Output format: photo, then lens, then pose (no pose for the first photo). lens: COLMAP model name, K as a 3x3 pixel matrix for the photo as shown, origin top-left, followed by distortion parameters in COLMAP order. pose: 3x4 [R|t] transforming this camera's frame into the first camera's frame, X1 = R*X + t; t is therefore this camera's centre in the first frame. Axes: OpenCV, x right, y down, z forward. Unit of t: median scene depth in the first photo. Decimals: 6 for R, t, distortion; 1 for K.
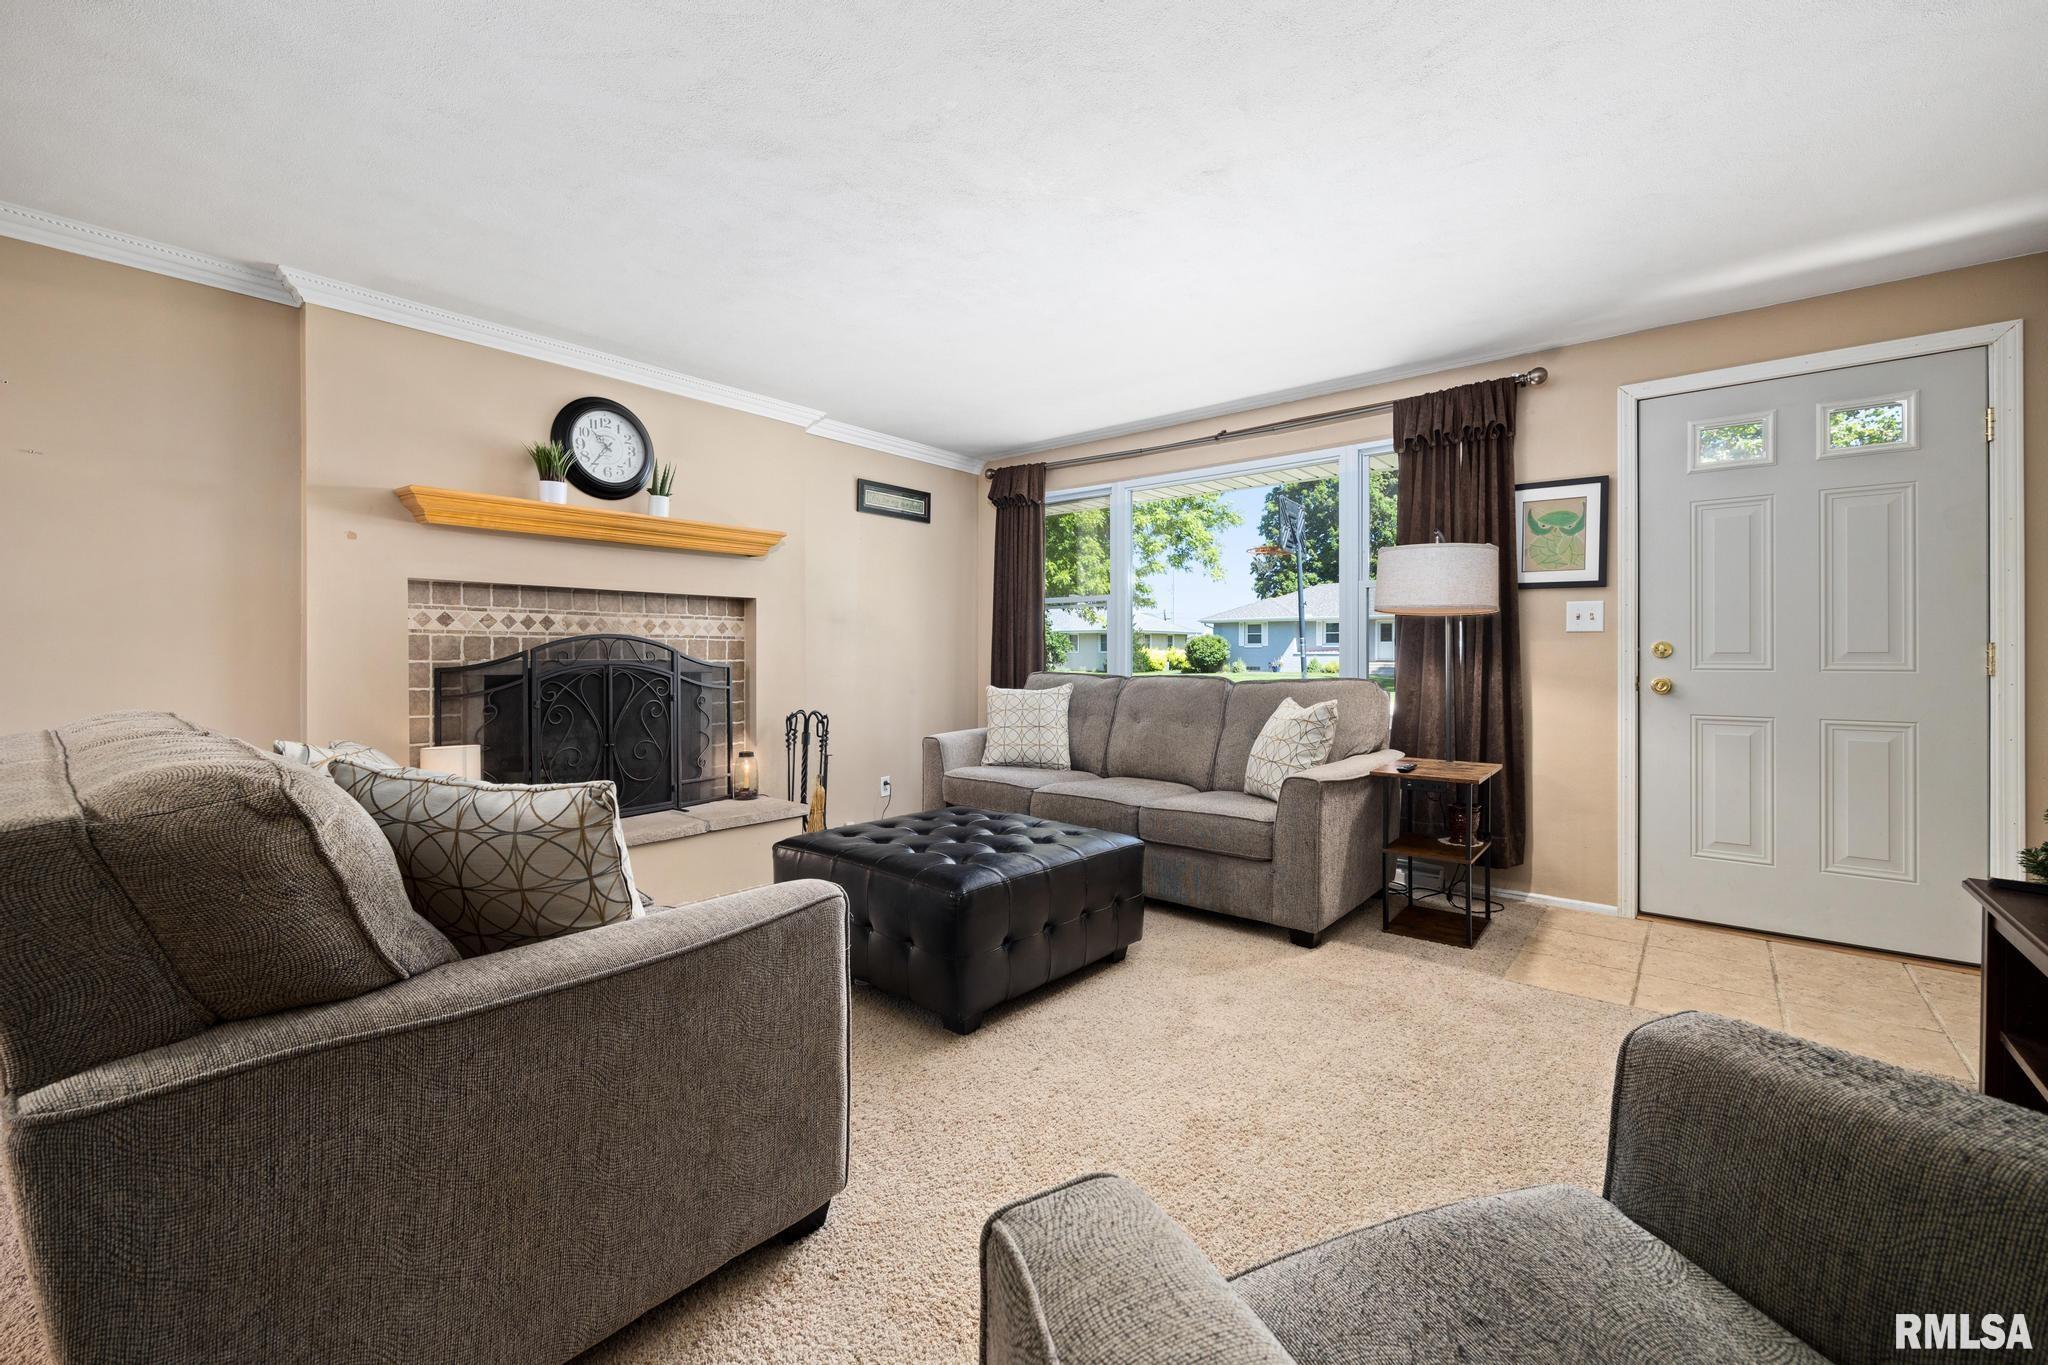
lens RADIAL K [[832.3, 0, 1014.8], [0, 832.3, 655.0], [0, 0, 1]] dist [-0.002165, 0.000084]
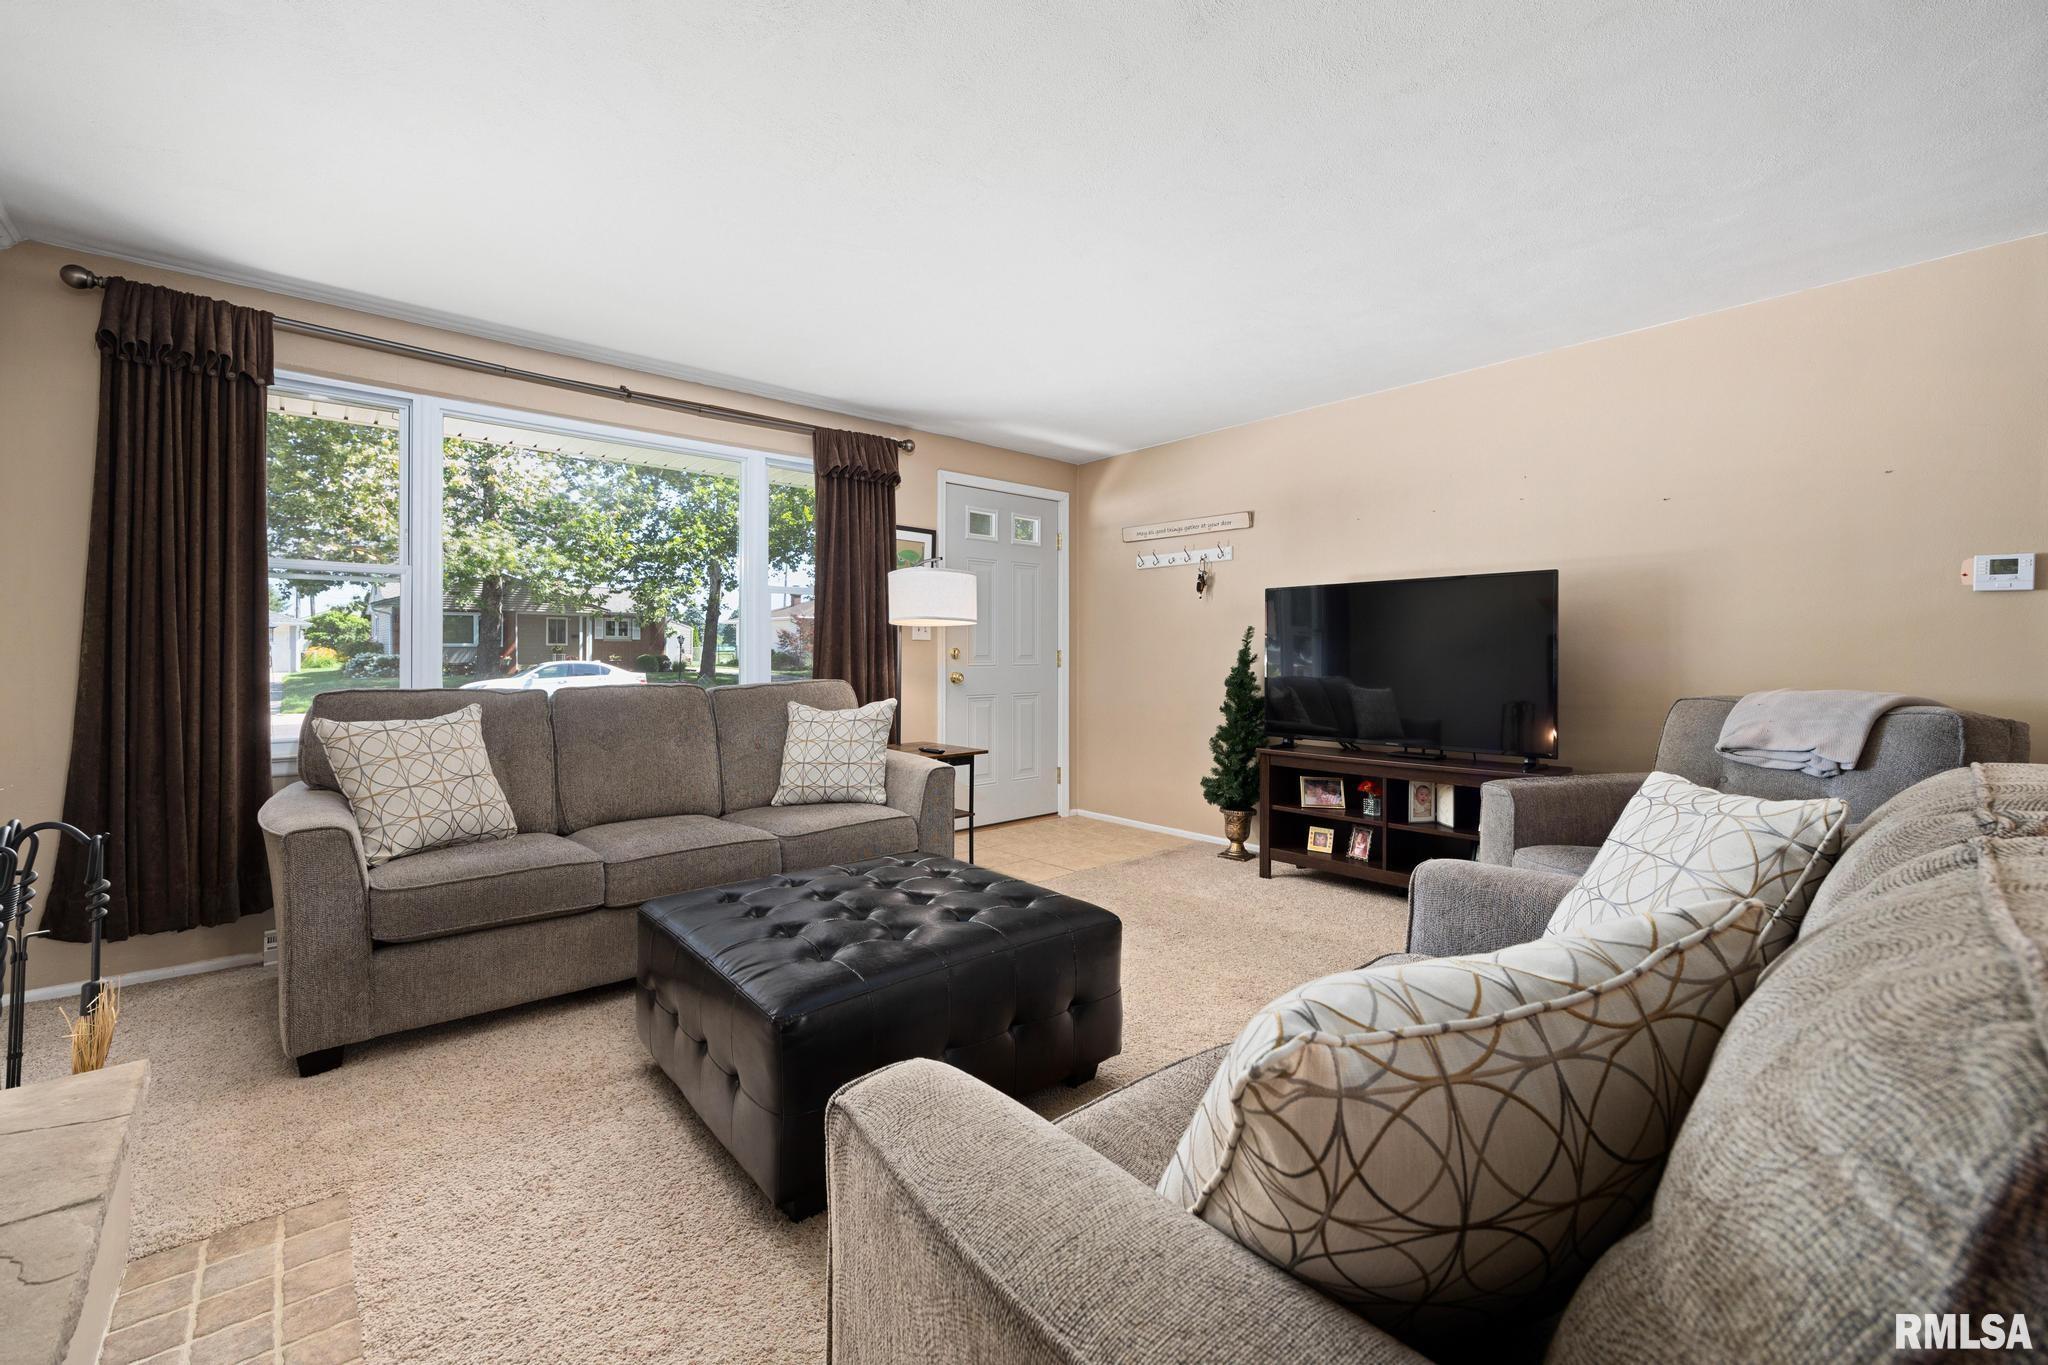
lens RADIAL K [[832.3, 0, 1014.8], [0, 832.3, 655.0], [0, 0, 1]] dist [-0.002165, 0.000084]
pose [[0.148571, -0.002596, 0.988898, -0.639588], [0.001105, 0.999996, 0.002460, -0.006306], [-0.988901, 0.000727, 0.148573, 0.622061]]
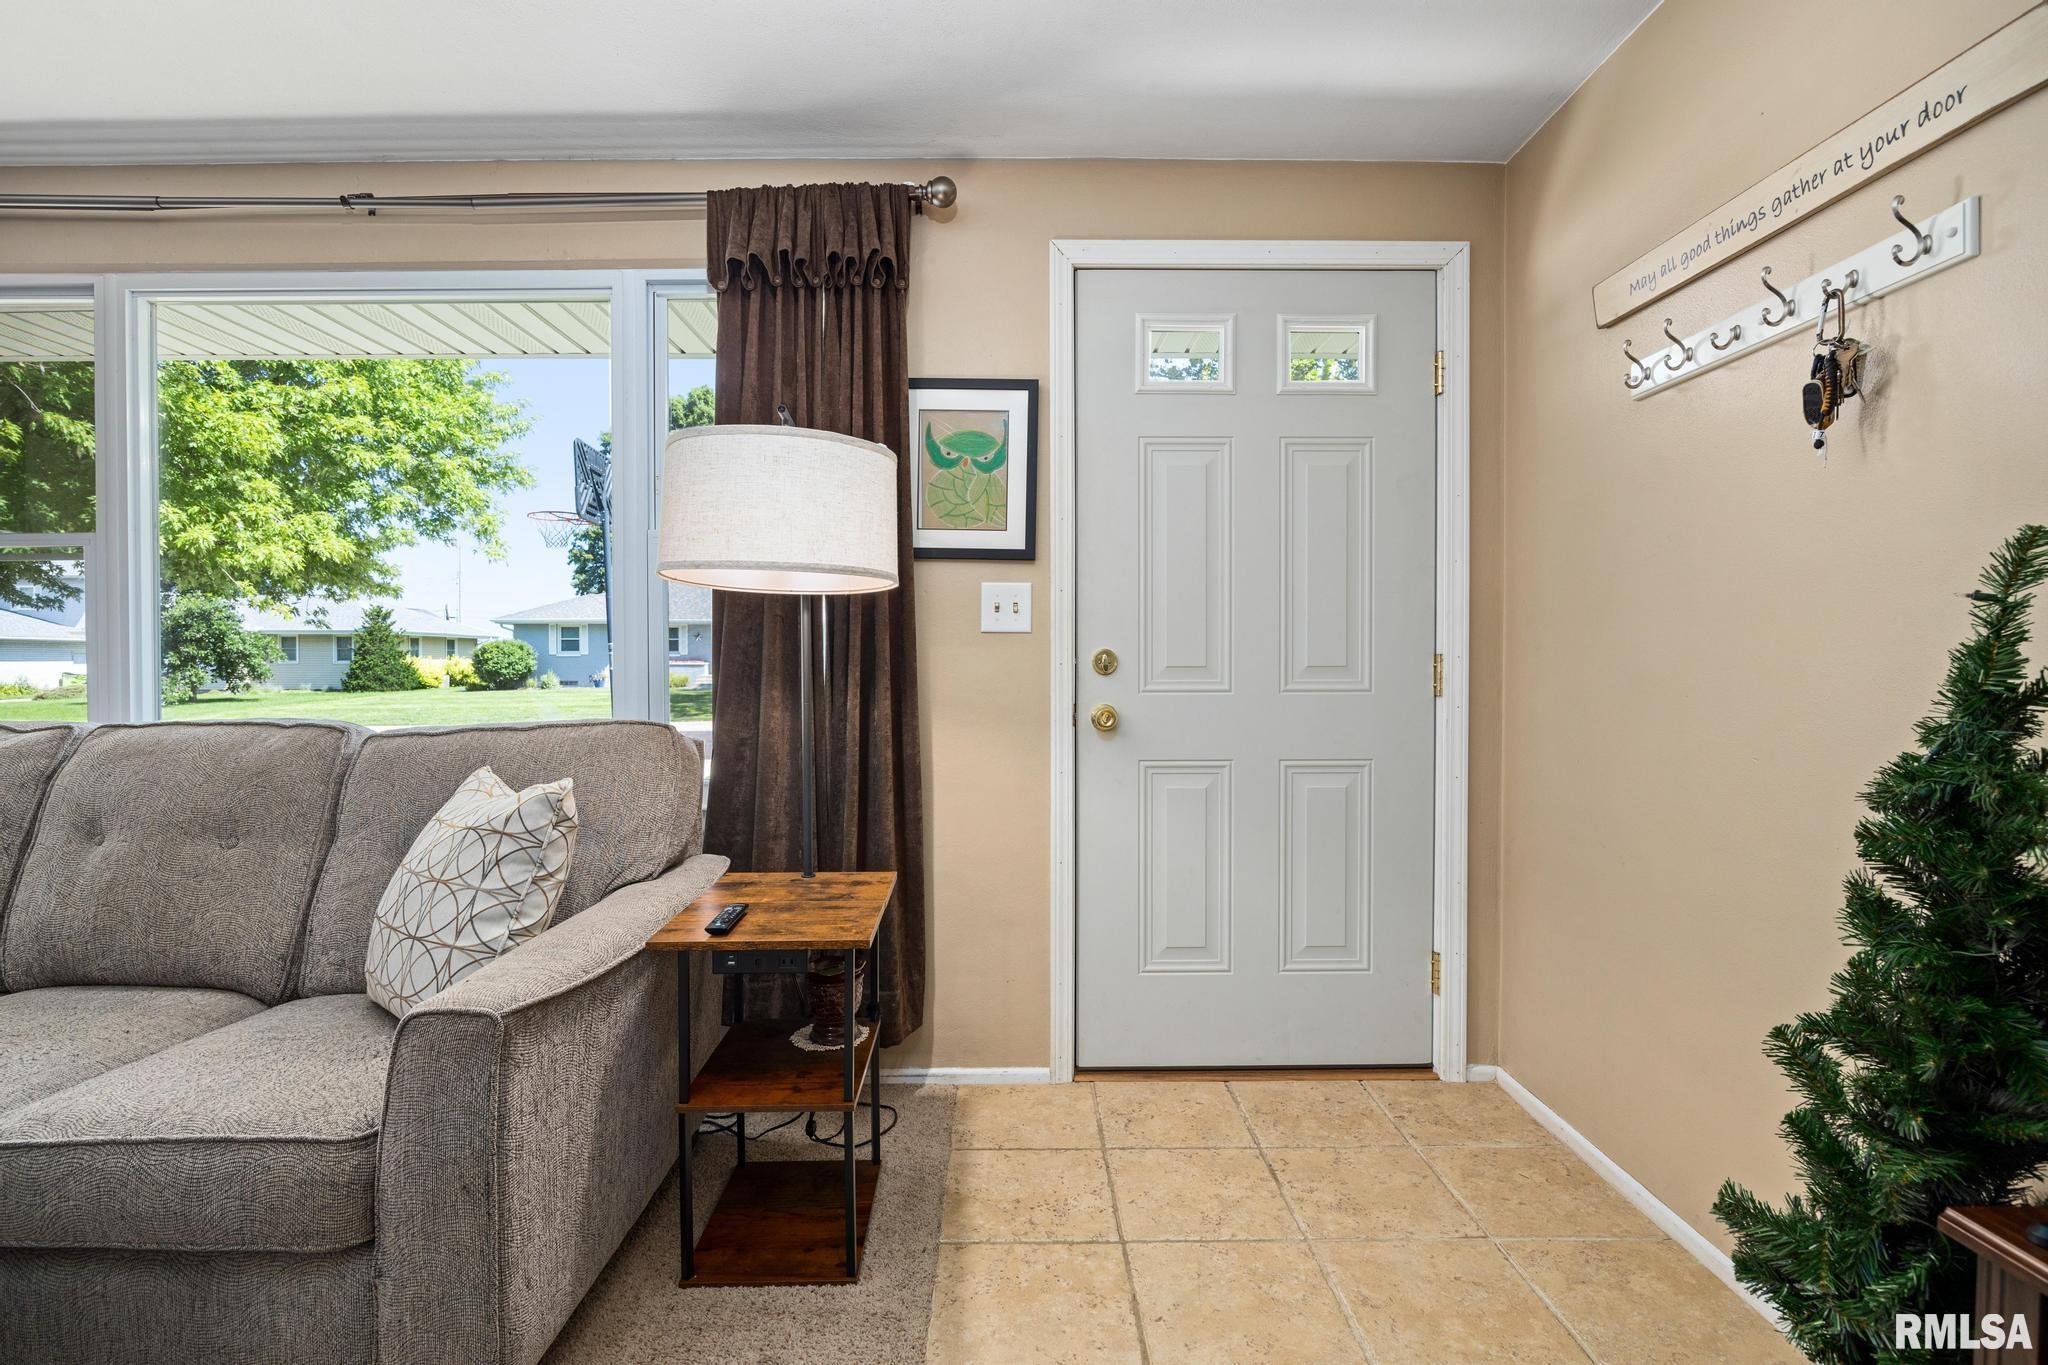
lens RADIAL K [[965.5, 0, 1020.0], [0, 965.5, 680.7], [0, 0, 1]] dist [-0.011896, -0.000169]
pose [[0.758467, -0.011742, 0.651606, 0.221427], [0.001642, 0.999869, 0.016106, -0.003691], [-0.651709, -0.011146, 0.758387, 0.438938]]
